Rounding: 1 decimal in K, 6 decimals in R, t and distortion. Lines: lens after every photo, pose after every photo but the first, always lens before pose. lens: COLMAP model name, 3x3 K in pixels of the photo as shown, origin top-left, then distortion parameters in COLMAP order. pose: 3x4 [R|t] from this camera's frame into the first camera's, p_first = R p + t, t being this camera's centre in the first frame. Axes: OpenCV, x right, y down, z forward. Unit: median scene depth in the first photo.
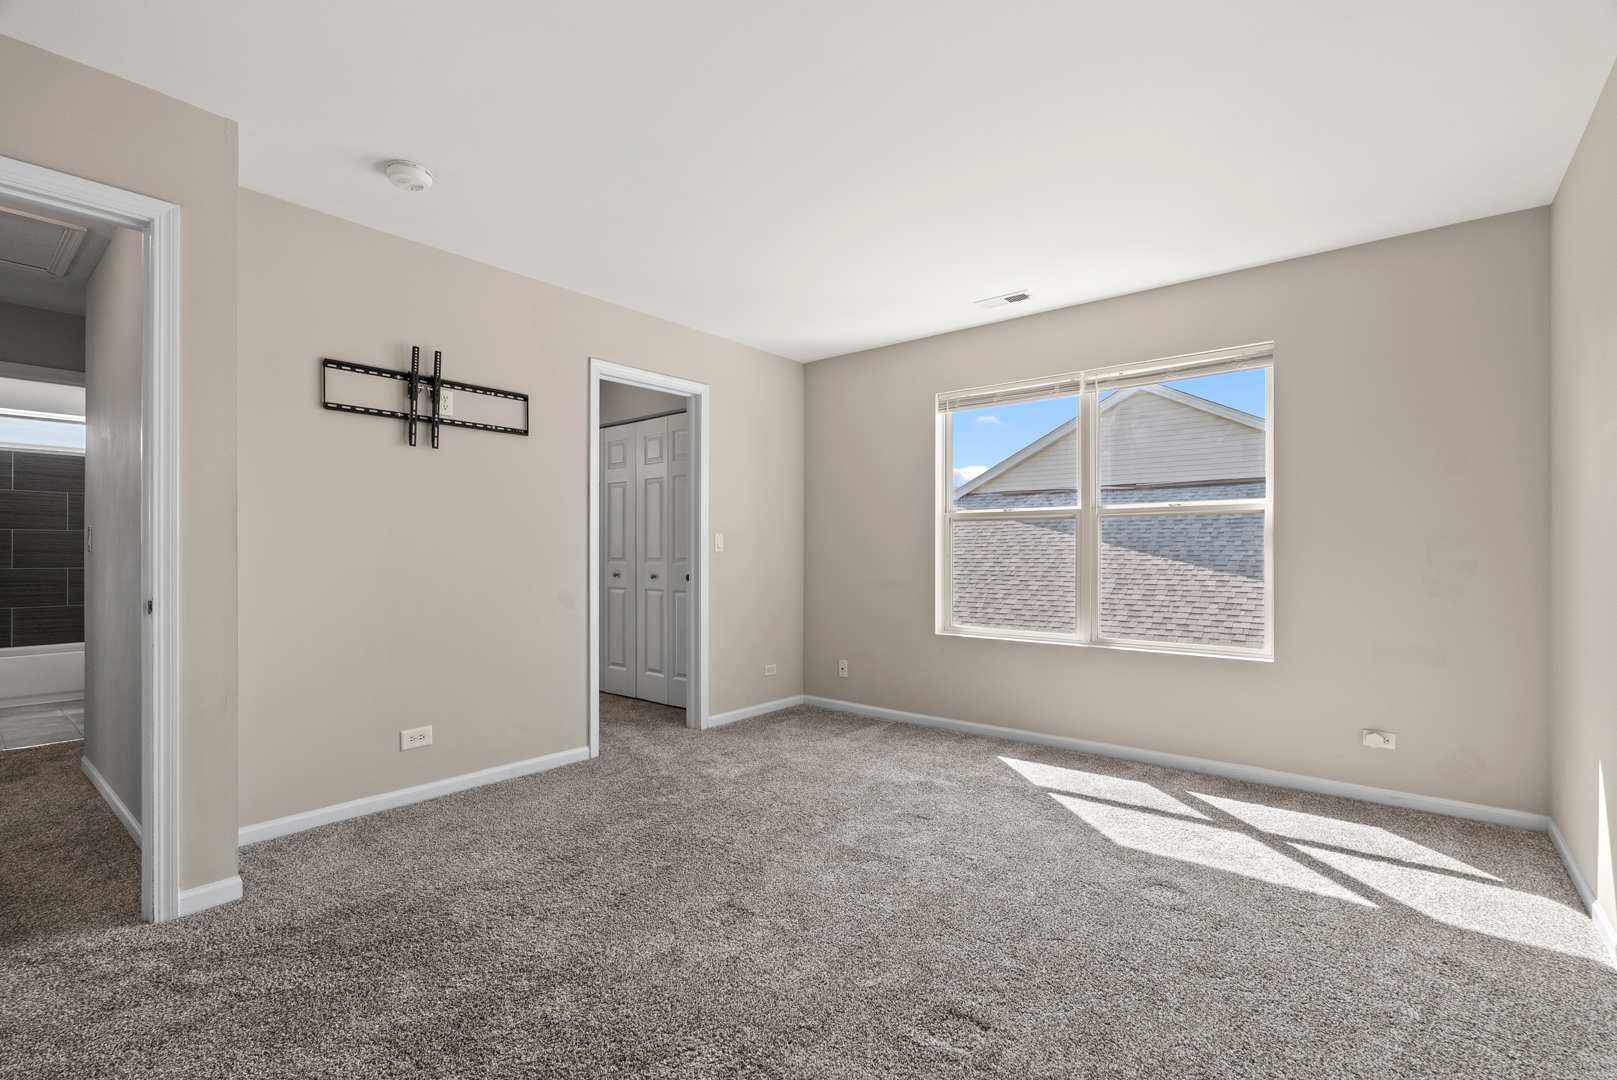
lens RADIAL K [[738.7, 0, 806.1], [0, 738.7, 546.4], [0, 0, 1]] dist [-0.004554, -0.000759]
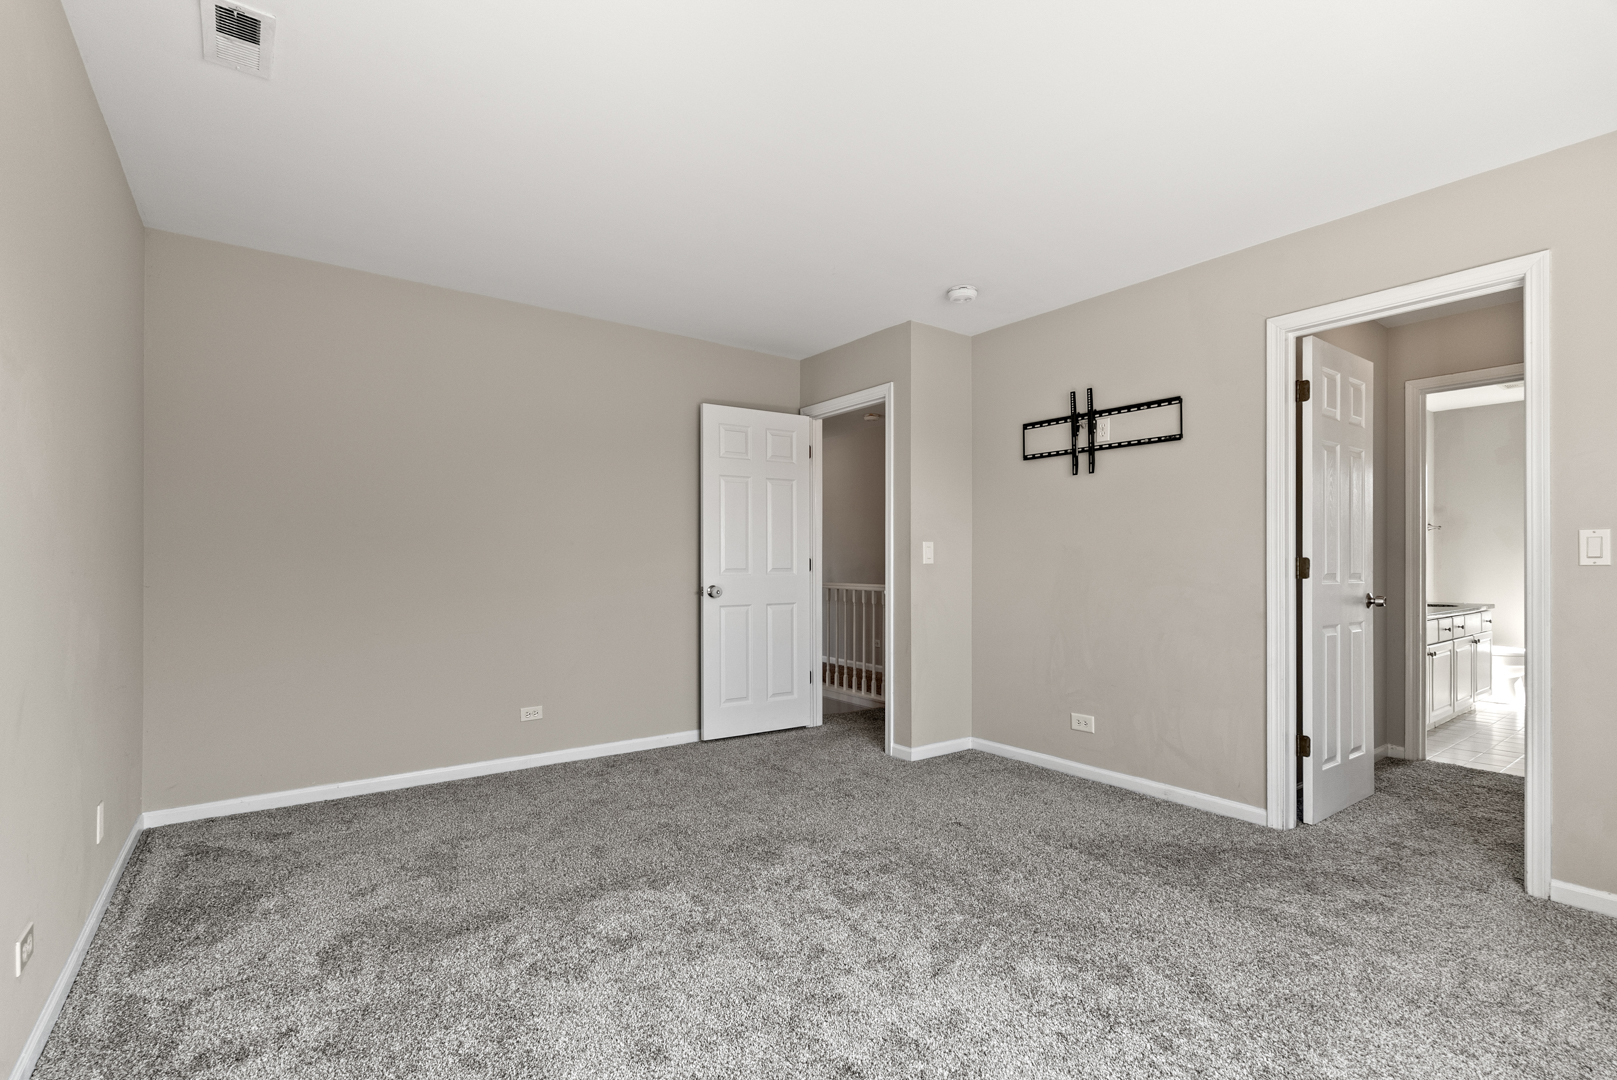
lens RADIAL K [[738.7, 0, 807.1], [0, 738.7, 554.3], [0, 0, 1]] dist [-0.004554, -0.000759]
pose [[-0.251779, -0.013784, -0.967687, 0.709511], [0.003414, 0.999880, -0.015131, 0.008022], [0.967779, -0.007114, -0.251701, 0.860667]]
